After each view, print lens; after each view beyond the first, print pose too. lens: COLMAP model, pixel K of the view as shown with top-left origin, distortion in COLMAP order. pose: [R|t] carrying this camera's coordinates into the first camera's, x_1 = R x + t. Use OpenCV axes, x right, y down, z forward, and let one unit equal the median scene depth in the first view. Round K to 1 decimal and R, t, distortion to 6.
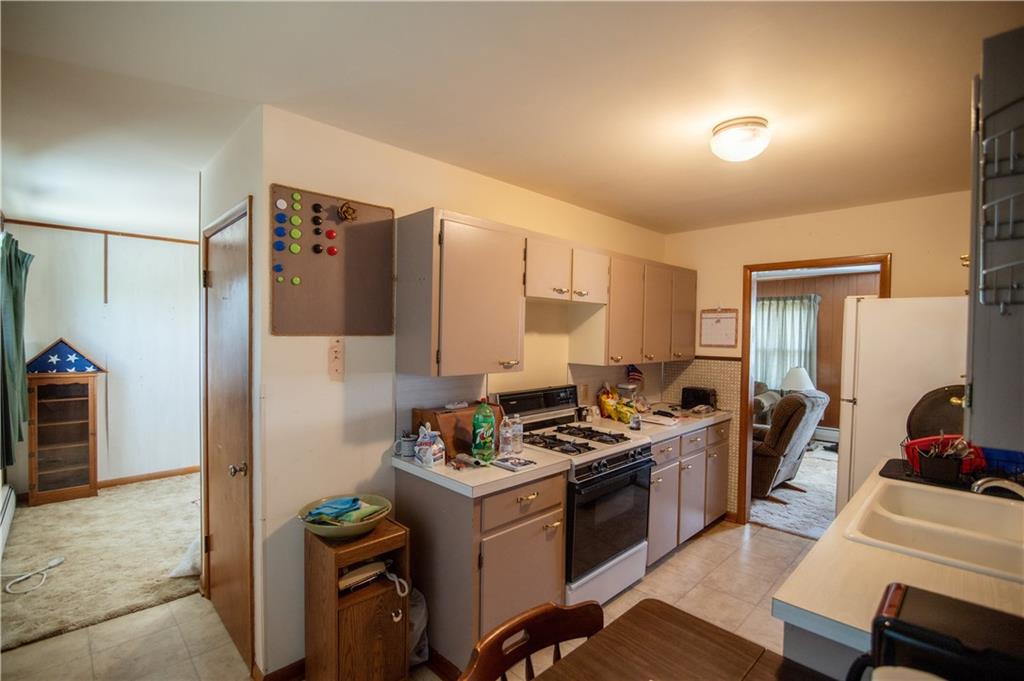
lens RADIAL K [[482.5, 0, 503.8], [0, 482.5, 346.3], [0, 0, 1]] dist [-0.005057, -0.000750]
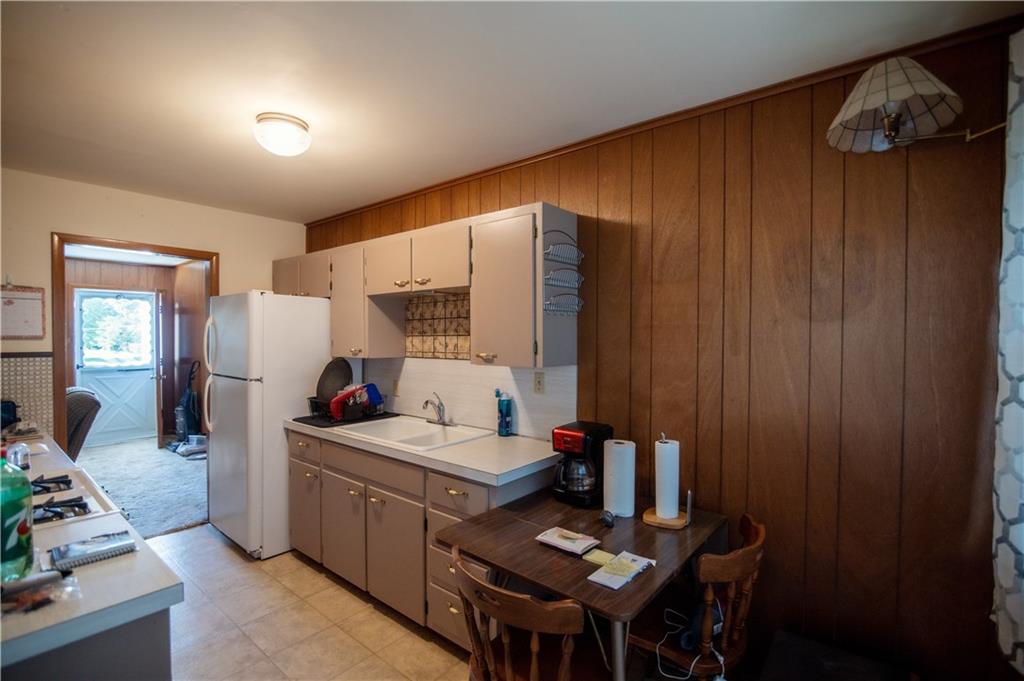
lens RADIAL K [[468.8, 0, 508.8], [0, 468.8, 345.6], [0, 0, 1]] dist [-0.009210, -0.000445]
pose [[-0.097249, -0.010237, 0.995207, -0.538440], [-0.007239, 0.999928, 0.009578, 0.001138], [-0.995234, -0.006273, -0.097316, 0.571430]]
